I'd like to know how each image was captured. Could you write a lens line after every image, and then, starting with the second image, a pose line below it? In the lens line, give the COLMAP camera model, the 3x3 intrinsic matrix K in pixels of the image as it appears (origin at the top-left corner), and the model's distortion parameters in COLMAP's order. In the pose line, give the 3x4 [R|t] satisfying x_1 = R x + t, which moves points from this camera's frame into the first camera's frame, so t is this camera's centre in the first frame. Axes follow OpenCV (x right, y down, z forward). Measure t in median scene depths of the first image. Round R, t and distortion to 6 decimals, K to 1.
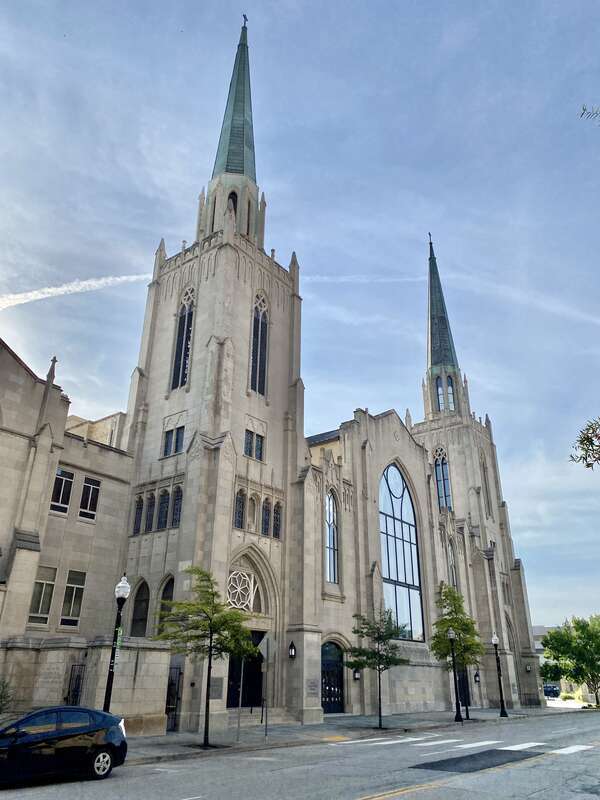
lens RADIAL K [[608.2, 0, 300.0], [0, 608.2, 400.0], [0, 0, 1]] dist [0.006621, 0.004421]
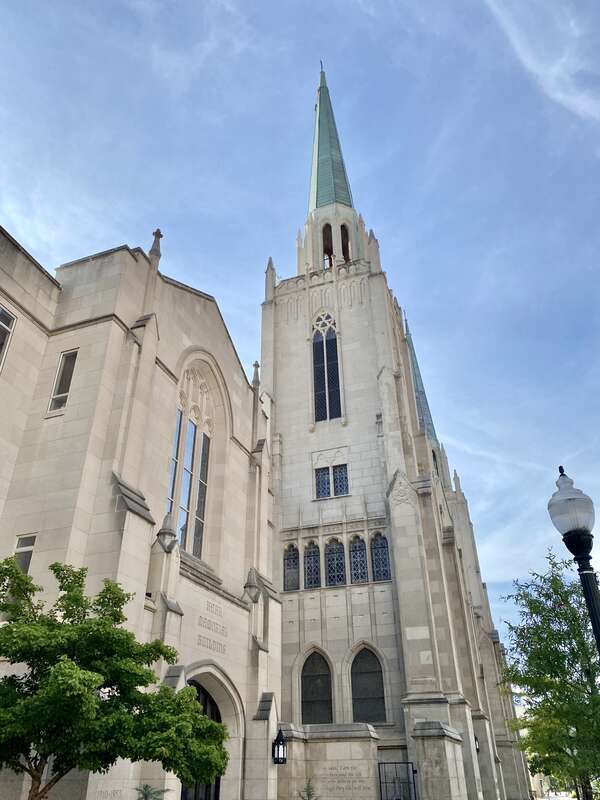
lens RADIAL K [[608.2, 0, 300.0], [0, 608.2, 400.0], [0, 0, 1]] dist [0.006621, 0.004421]
pose [[0.964959, 0.138743, 0.222721, -0.447560], [-0.108581, 0.983830, -0.142437, 0.081207], [-0.238881, 0.113262, 0.964421, 0.181323]]
